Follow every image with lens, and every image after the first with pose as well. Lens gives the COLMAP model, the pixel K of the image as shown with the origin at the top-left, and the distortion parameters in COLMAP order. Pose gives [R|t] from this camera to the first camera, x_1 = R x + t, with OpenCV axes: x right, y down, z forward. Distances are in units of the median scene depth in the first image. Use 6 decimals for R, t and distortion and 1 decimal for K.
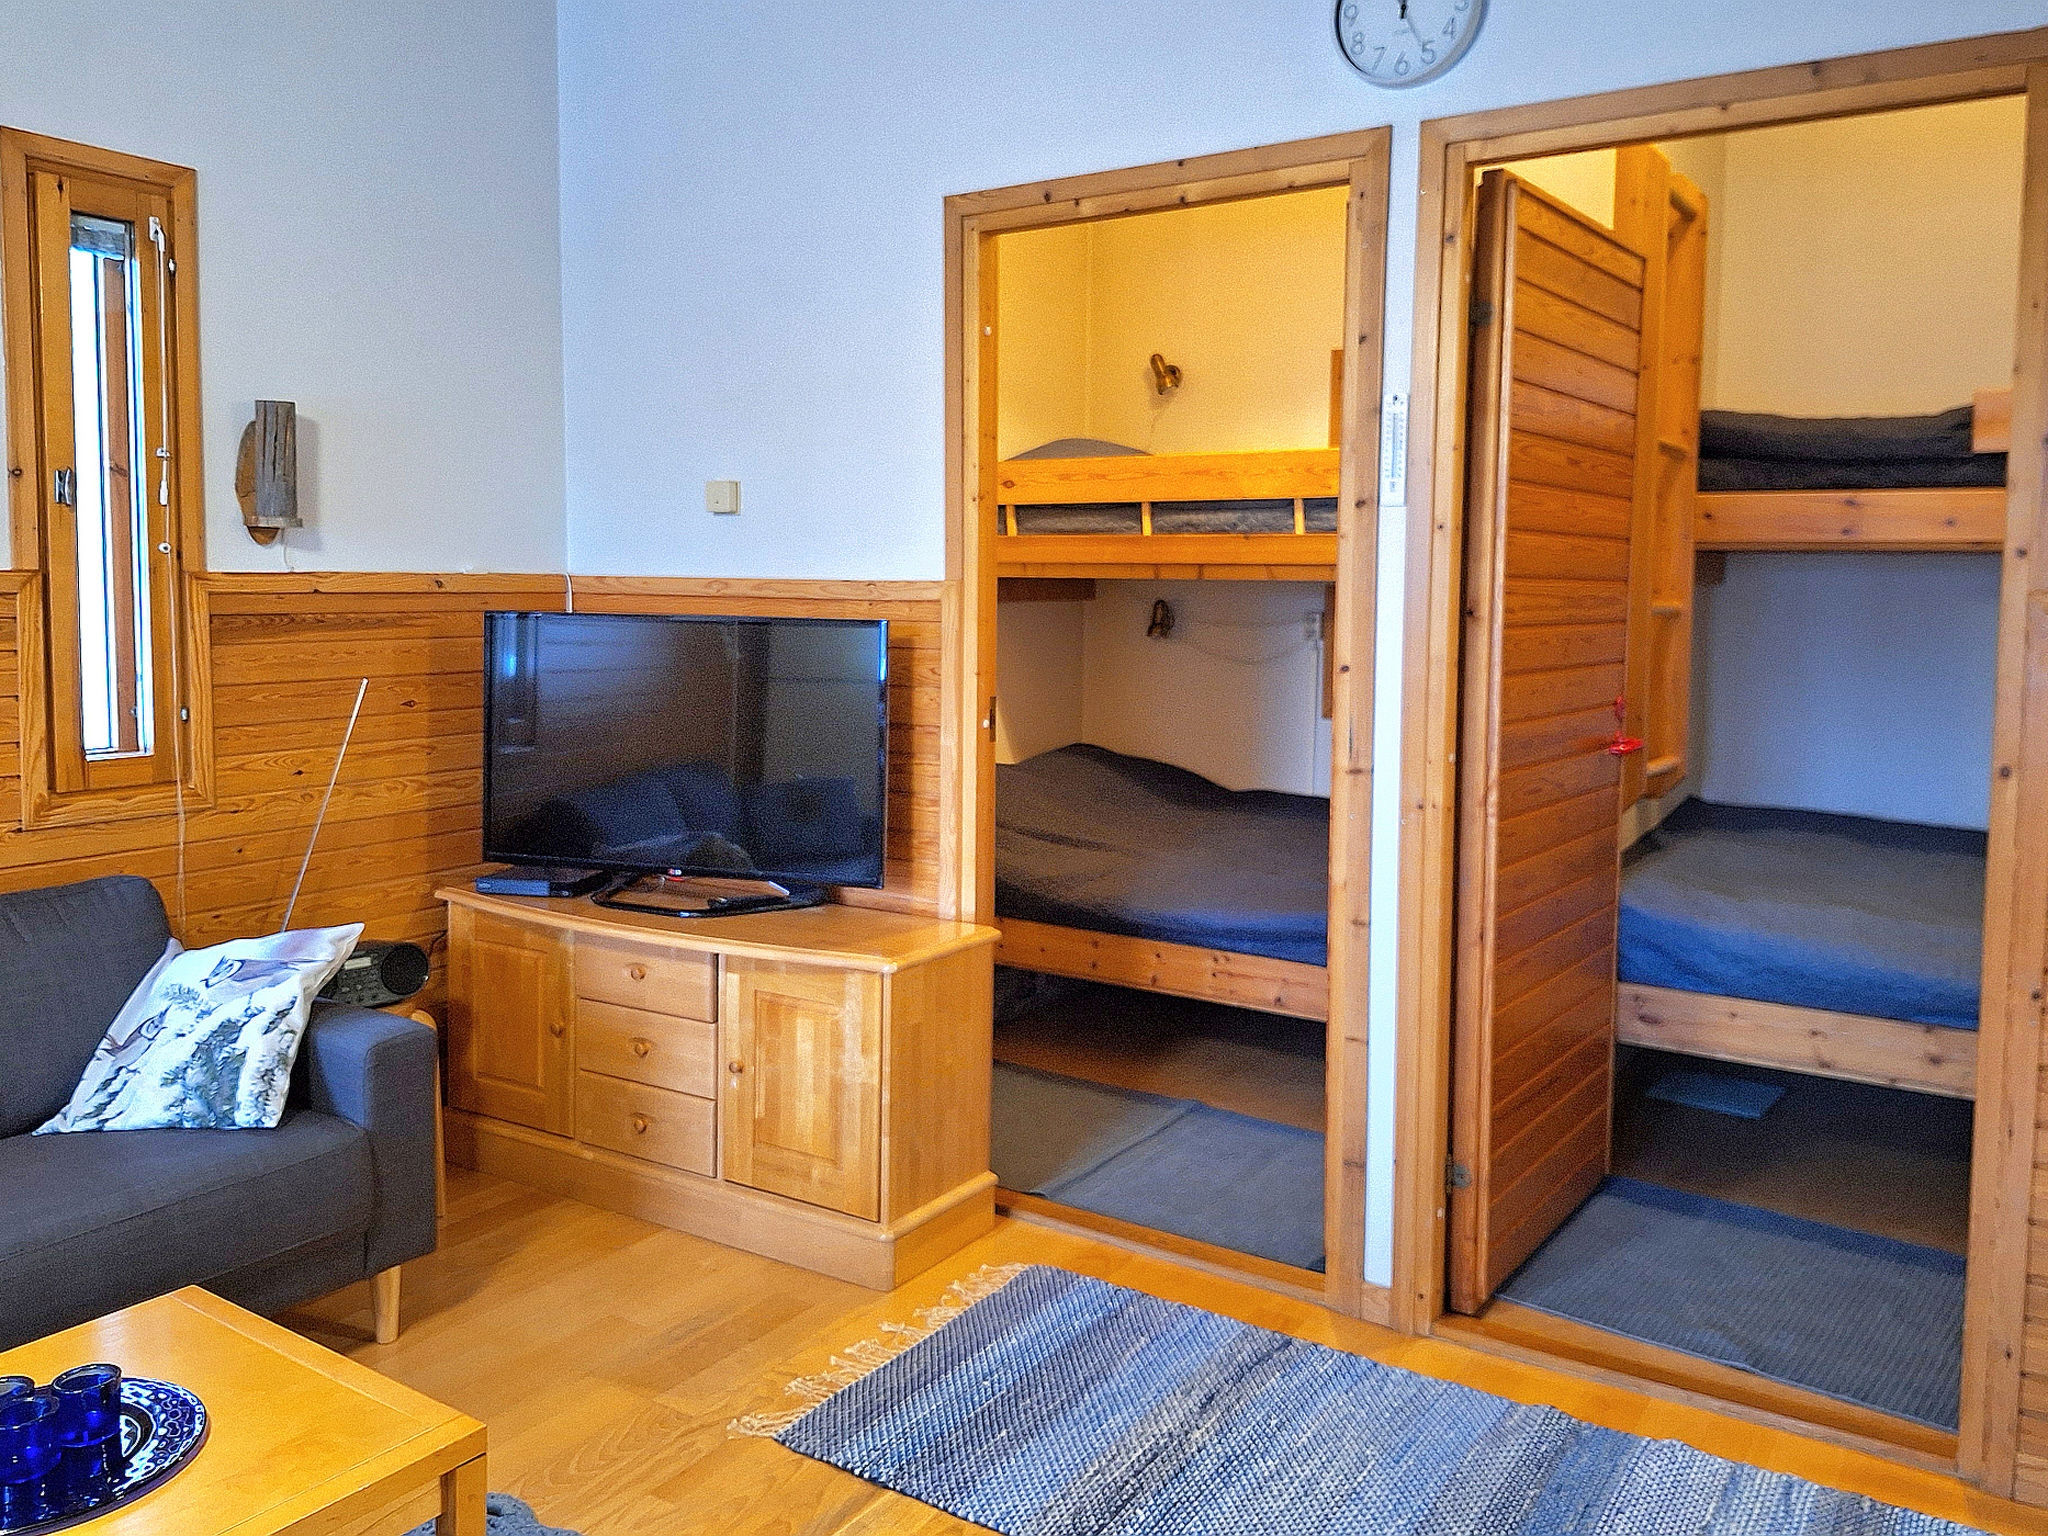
lens RADIAL K [[1646.6, 0, 1062.5], [0, 1646.6, 691.7], [0, 0, 1]] dist [0.121496, -0.140830]
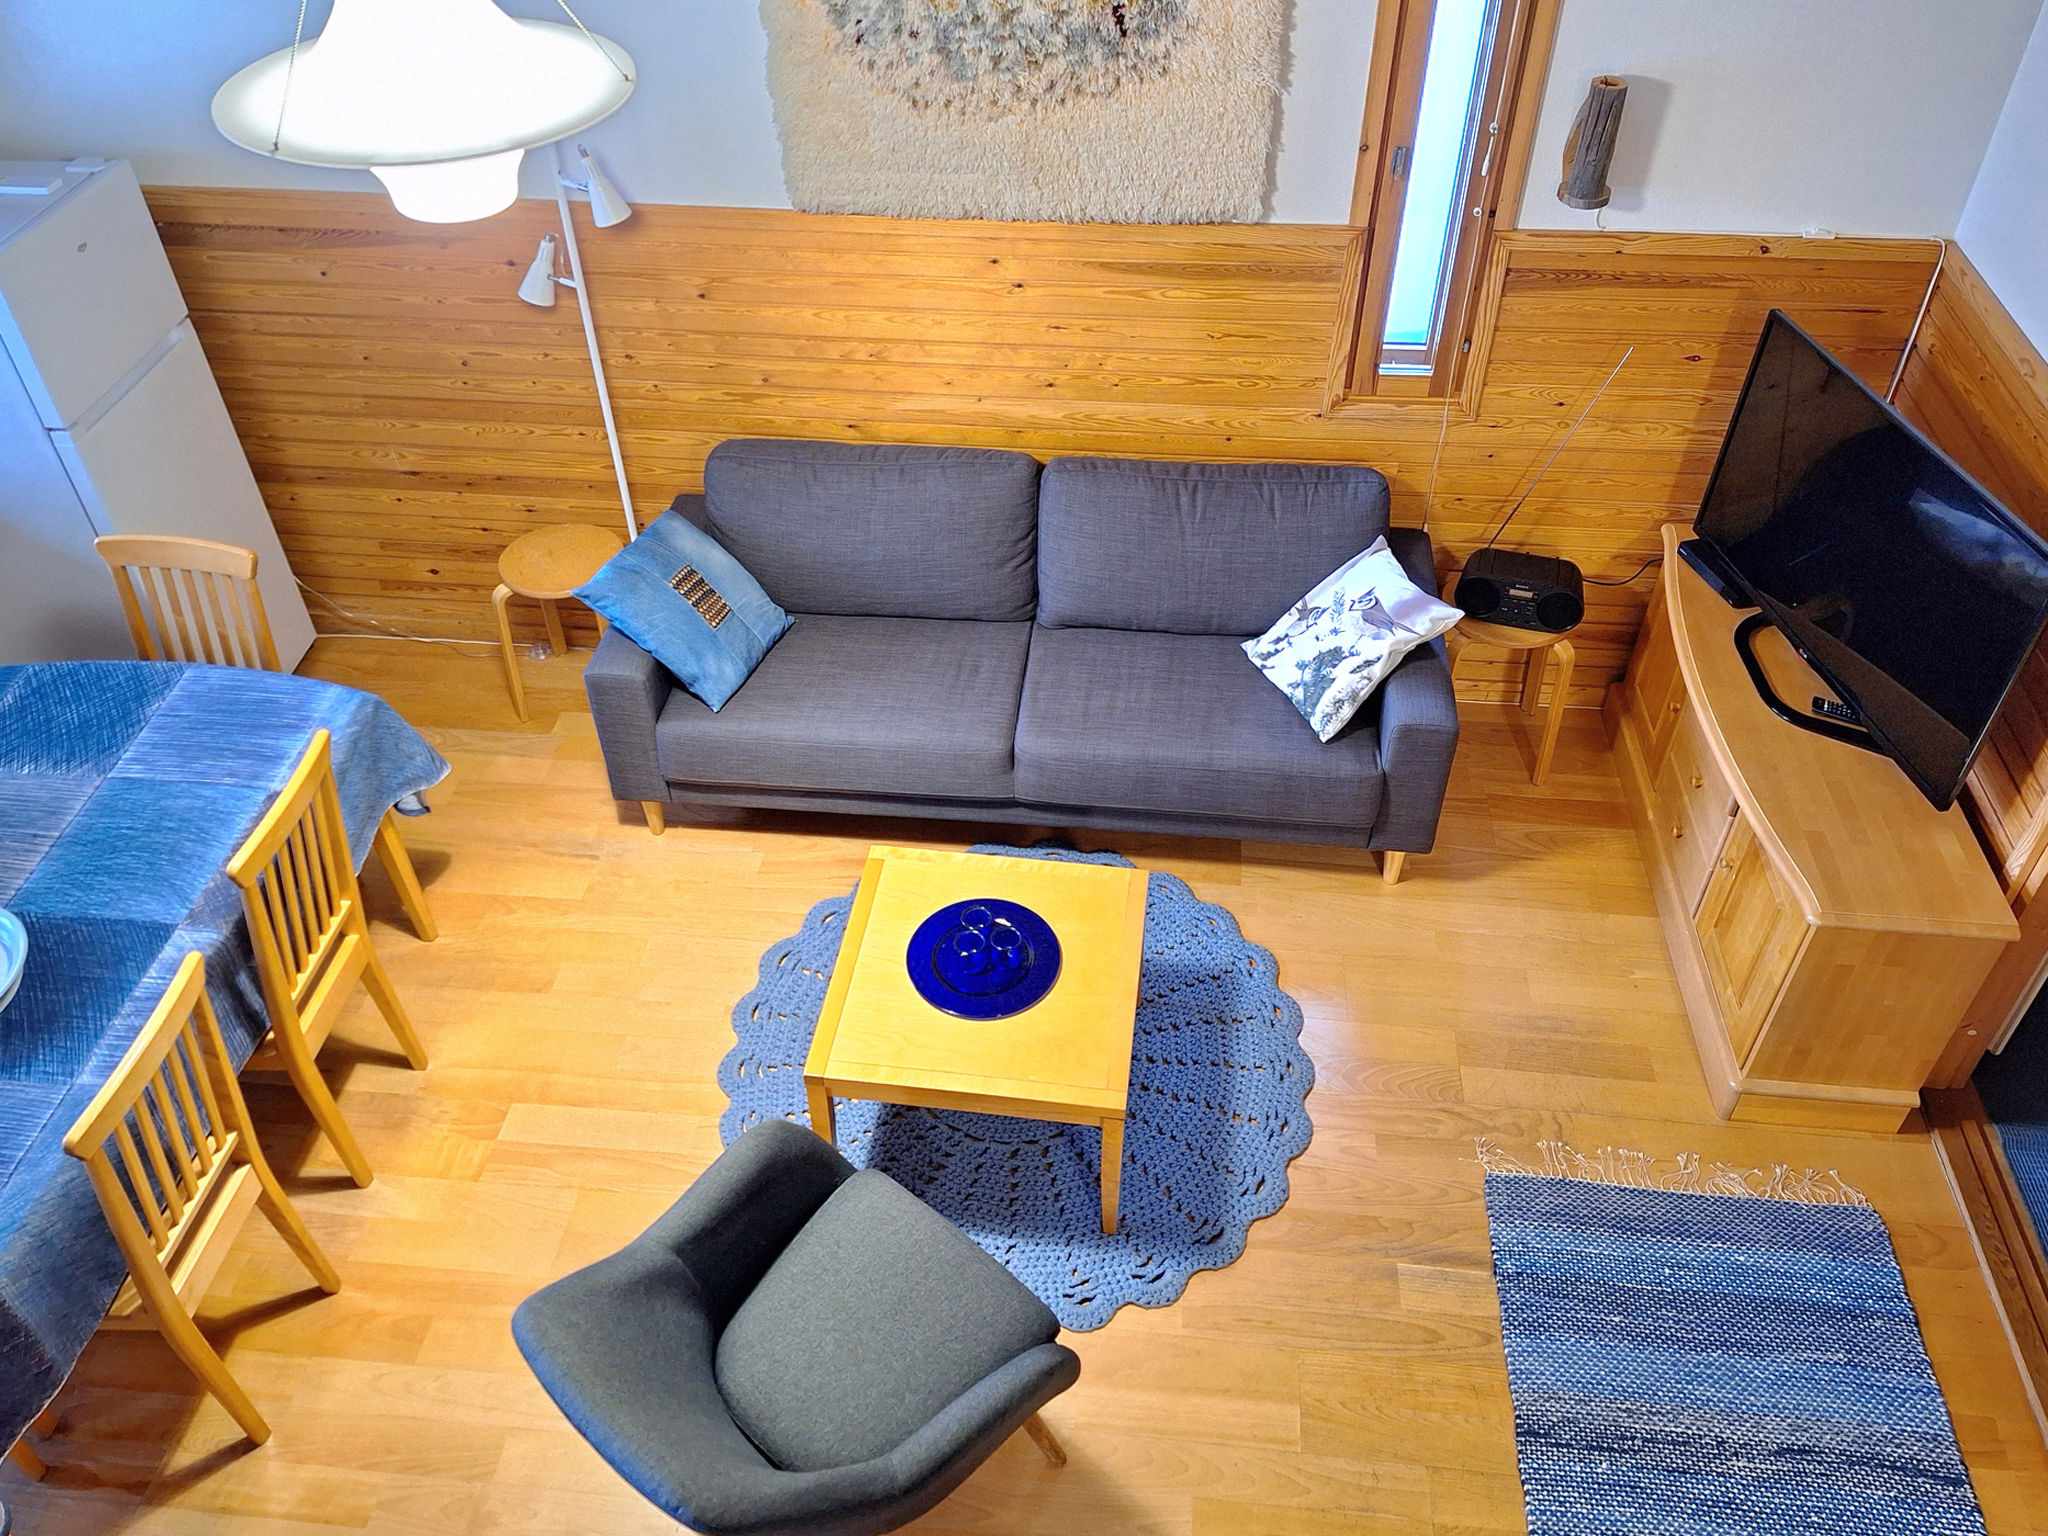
lens RADIAL K [[1689.5, 0, 949.4], [0, 1689.5, 703.8], [0, 0, 1]] dist [0.123378, -0.157266]
pose [[0.431721, 0.563127, -0.704631, 0.296846], [-0.038983, 0.792100, 0.609145, -0.494437], [0.901164, -0.235512, 0.363919, 0.184088]]
